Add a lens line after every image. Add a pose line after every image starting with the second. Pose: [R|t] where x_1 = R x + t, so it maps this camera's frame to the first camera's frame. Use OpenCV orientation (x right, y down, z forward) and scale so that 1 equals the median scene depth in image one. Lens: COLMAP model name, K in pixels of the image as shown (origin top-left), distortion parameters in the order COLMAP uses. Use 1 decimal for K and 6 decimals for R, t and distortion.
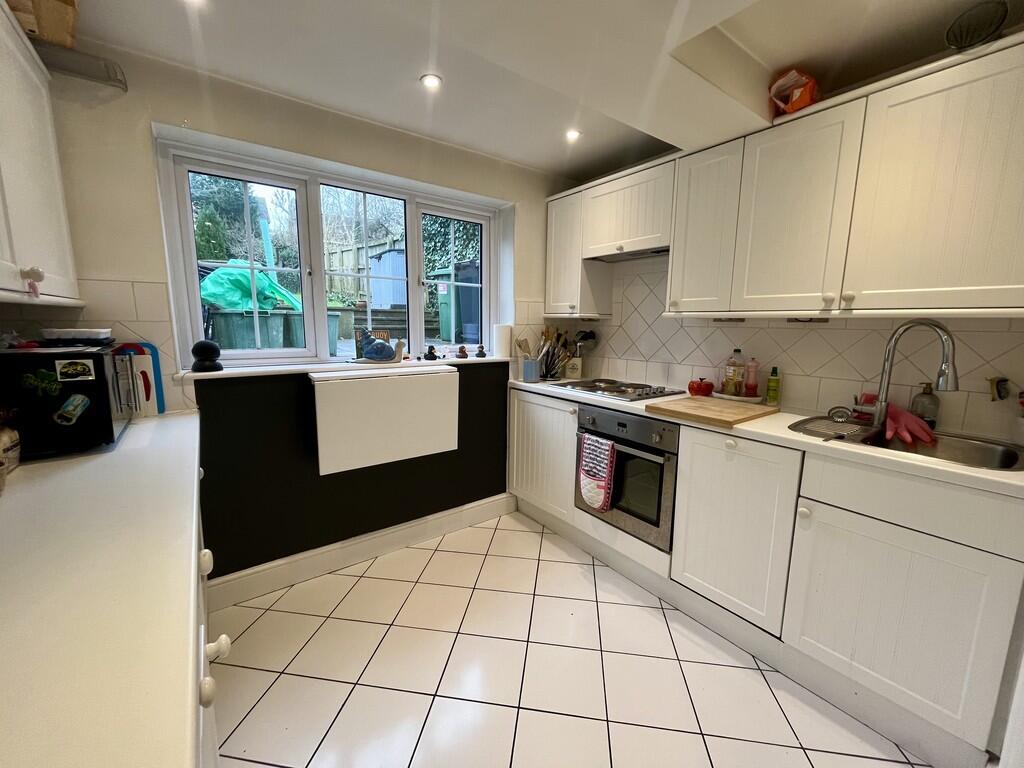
lens RADIAL K [[410.3, 0, 510.6], [0, 410.3, 385.3], [0, 0, 1]] dist [-0.002141, -0.000382]
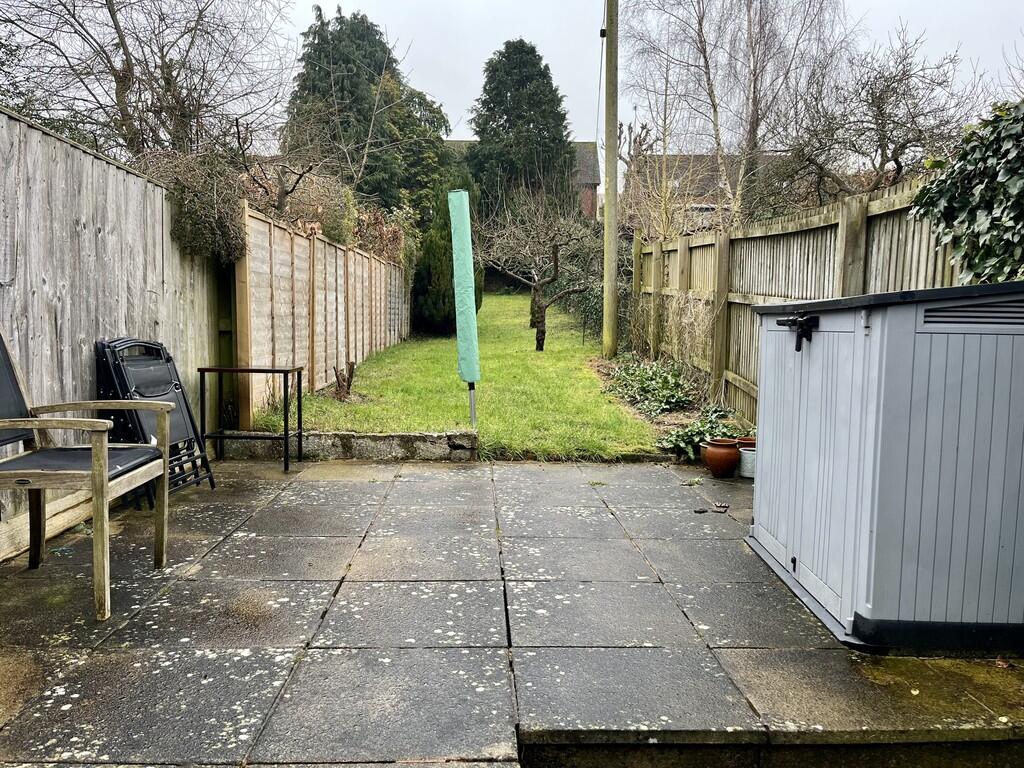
lens RADIAL K [[764.7, 0, 511.2], [0, 764.7, 387.2], [0, 0, 1]] dist [-0.000574, -0.000331]
pose [[0.797358, 0.042589, -0.602002, -0.138717], [-0.095826, 0.993787, -0.056616, -0.162387], [0.595850, 0.102830, 0.796485, 0.414069]]
